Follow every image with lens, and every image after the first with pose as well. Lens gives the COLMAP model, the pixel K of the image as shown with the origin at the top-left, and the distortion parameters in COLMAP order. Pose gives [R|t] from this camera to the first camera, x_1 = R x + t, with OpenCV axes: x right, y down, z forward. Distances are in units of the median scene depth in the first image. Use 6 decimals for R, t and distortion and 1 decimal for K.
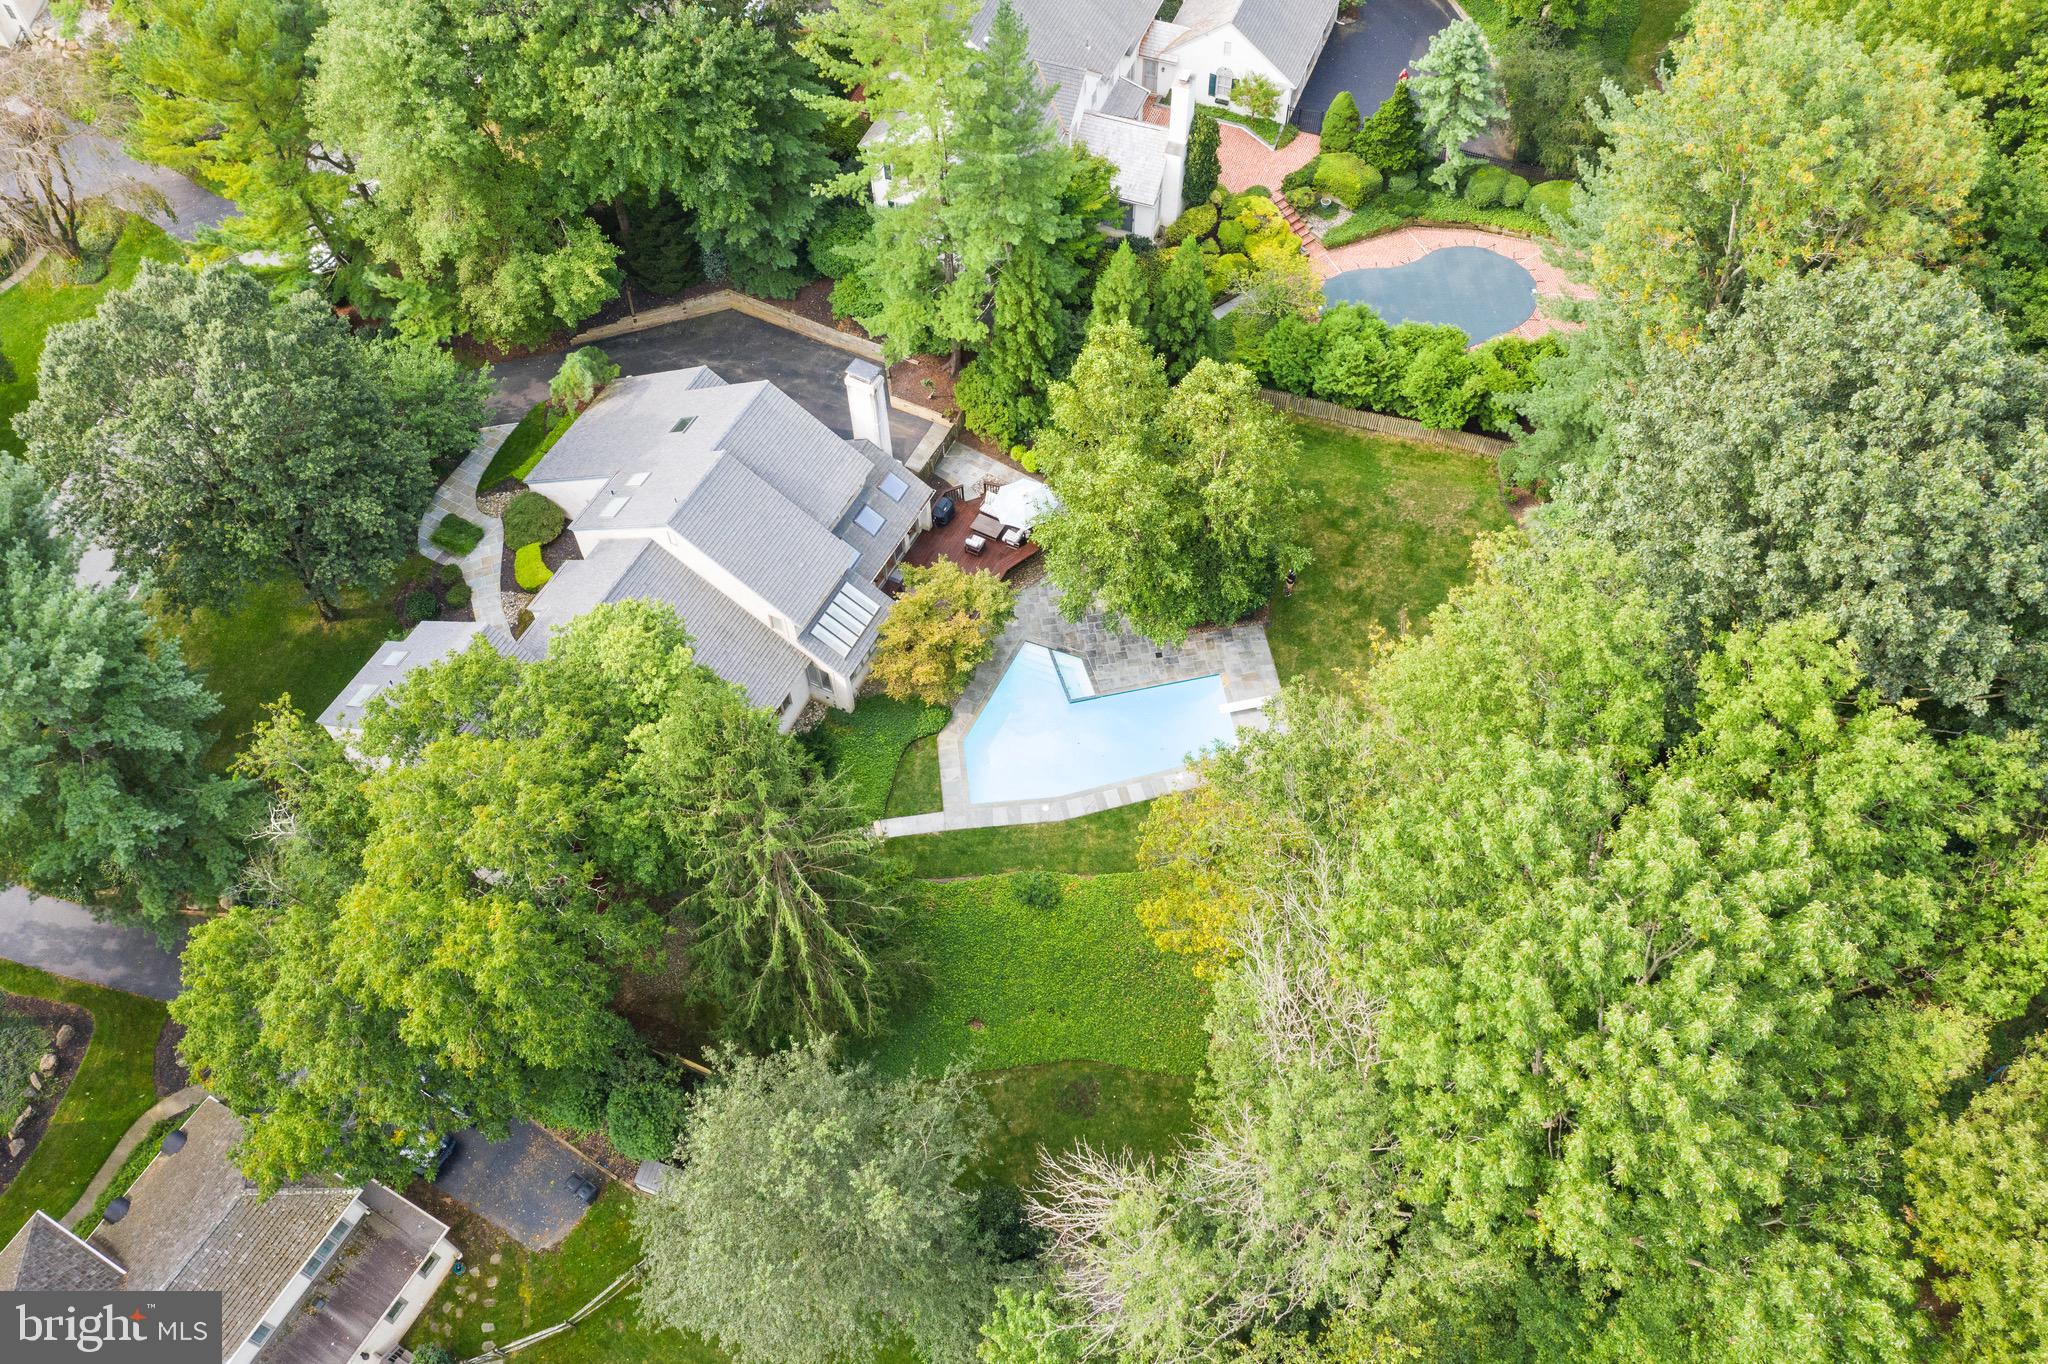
lens RADIAL K [[1658.9, 0, 1021.0], [0, 1658.9, 682.6], [0, 0, 1]] dist [-0.007101, -0.000581]
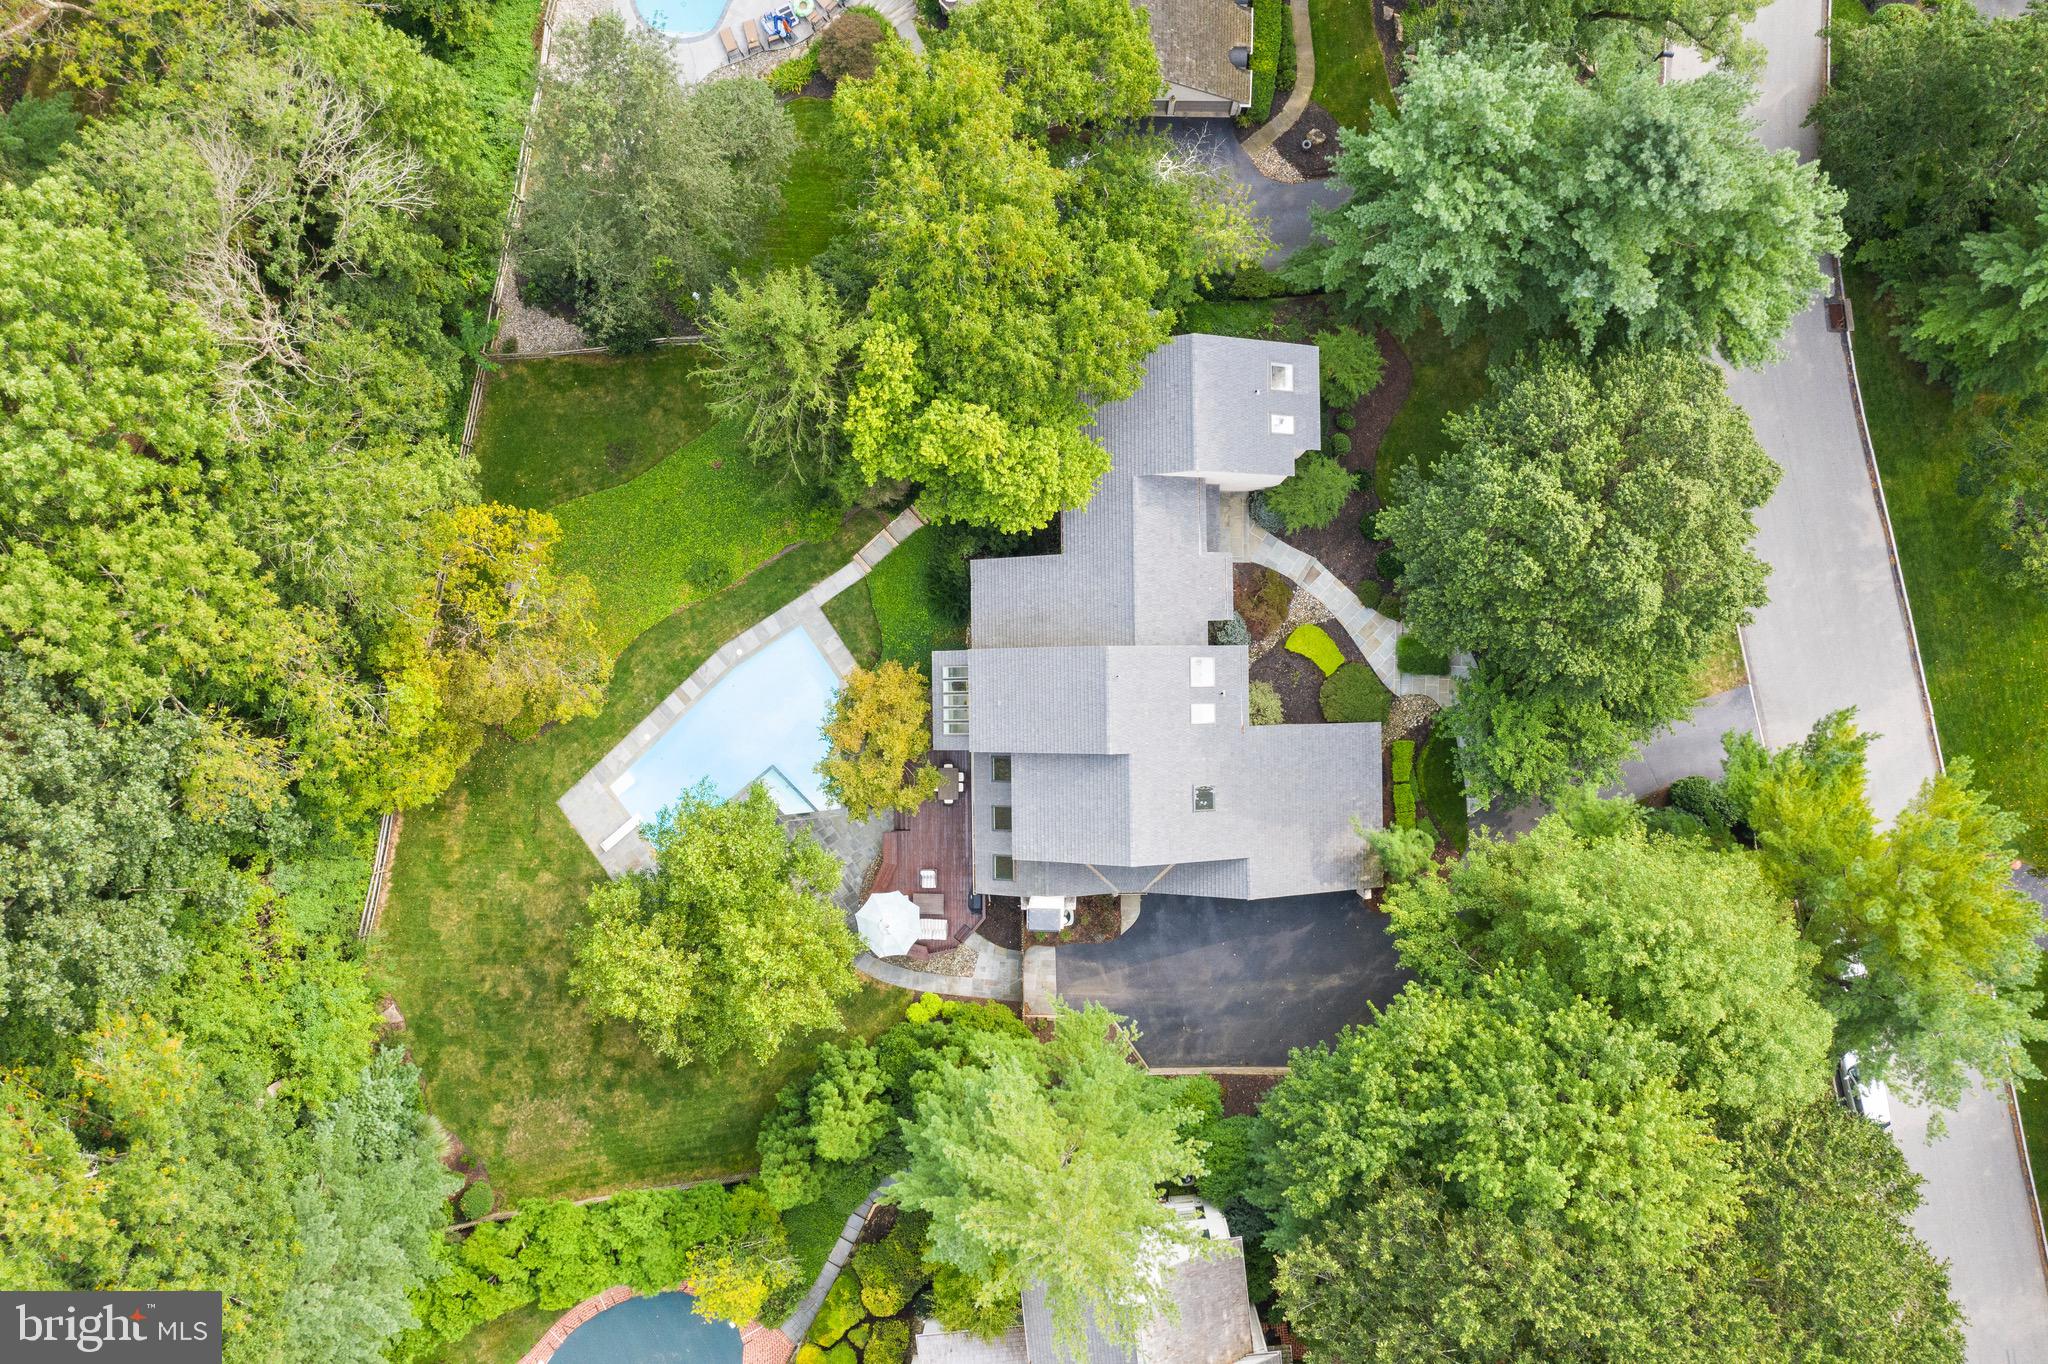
lens RADIAL K [[1658.9, 0, 1021.7], [0, 1658.9, 684.2], [0, 0, 1]] dist [-0.007101, -0.000581]
pose [[-0.880824, 0.468648, 0.067216, -0.215422], [-0.344967, -0.732536, 0.586847, -0.654489], [0.324263, 0.493722, 0.806903, 0.176718]]
